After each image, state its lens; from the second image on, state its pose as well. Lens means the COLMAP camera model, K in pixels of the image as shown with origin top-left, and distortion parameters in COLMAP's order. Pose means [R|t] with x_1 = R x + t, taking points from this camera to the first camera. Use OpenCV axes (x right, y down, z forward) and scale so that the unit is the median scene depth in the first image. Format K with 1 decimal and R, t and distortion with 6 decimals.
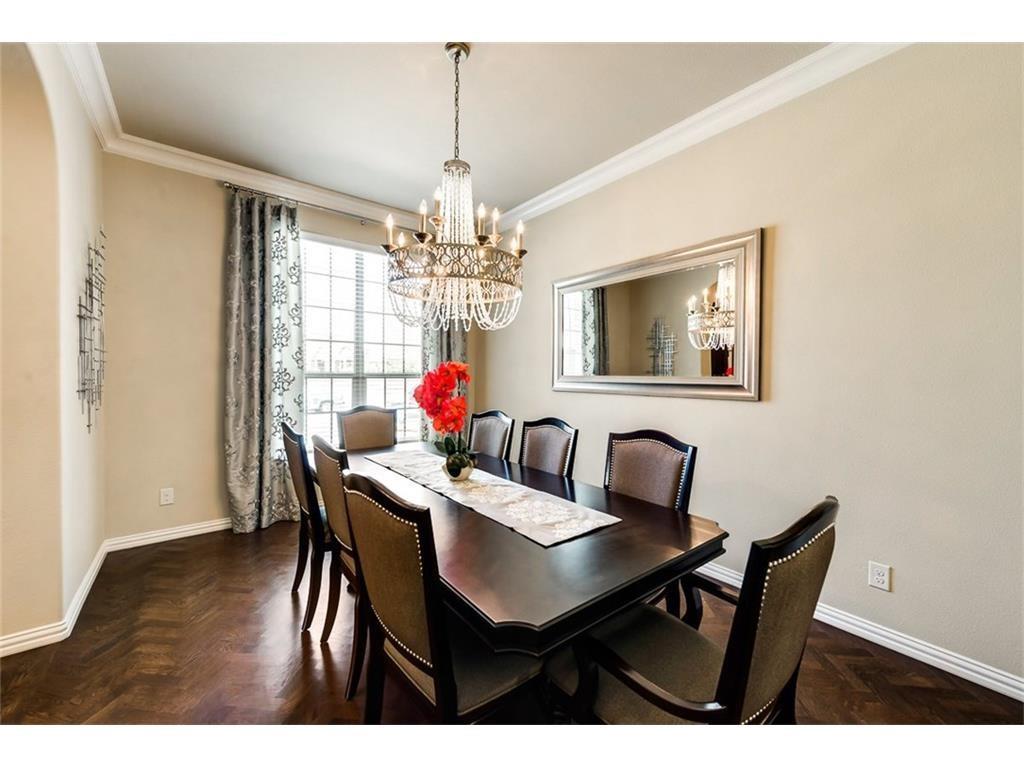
lens RADIAL K [[399.3, 0, 511.5], [0, 399.3, 380.8], [0, 0, 1]] dist [0.013164, -0.003171]
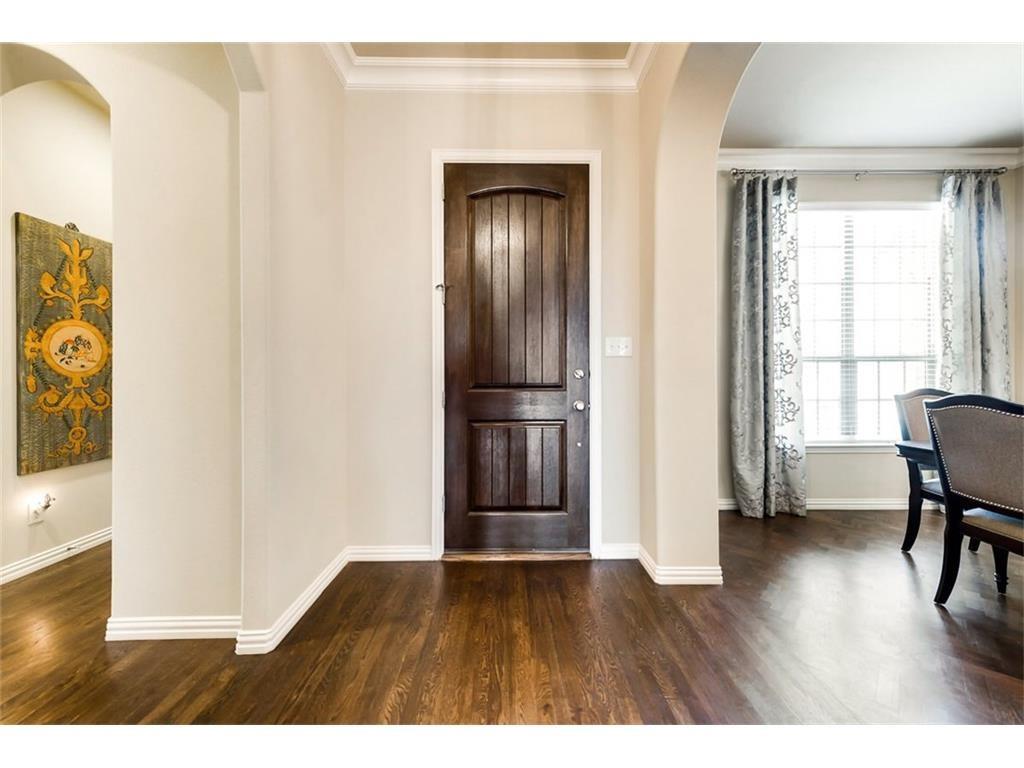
lens RADIAL K [[399.3, 0, 513.5], [0, 399.3, 378.6], [0, 0, 1]] dist [0.013164, -0.003171]
pose [[0.794225, -0.008477, -0.607565, -0.511692], [-0.001064, 0.999882, -0.015342, 0.052325], [0.607623, 0.012831, 0.794122, -0.136029]]
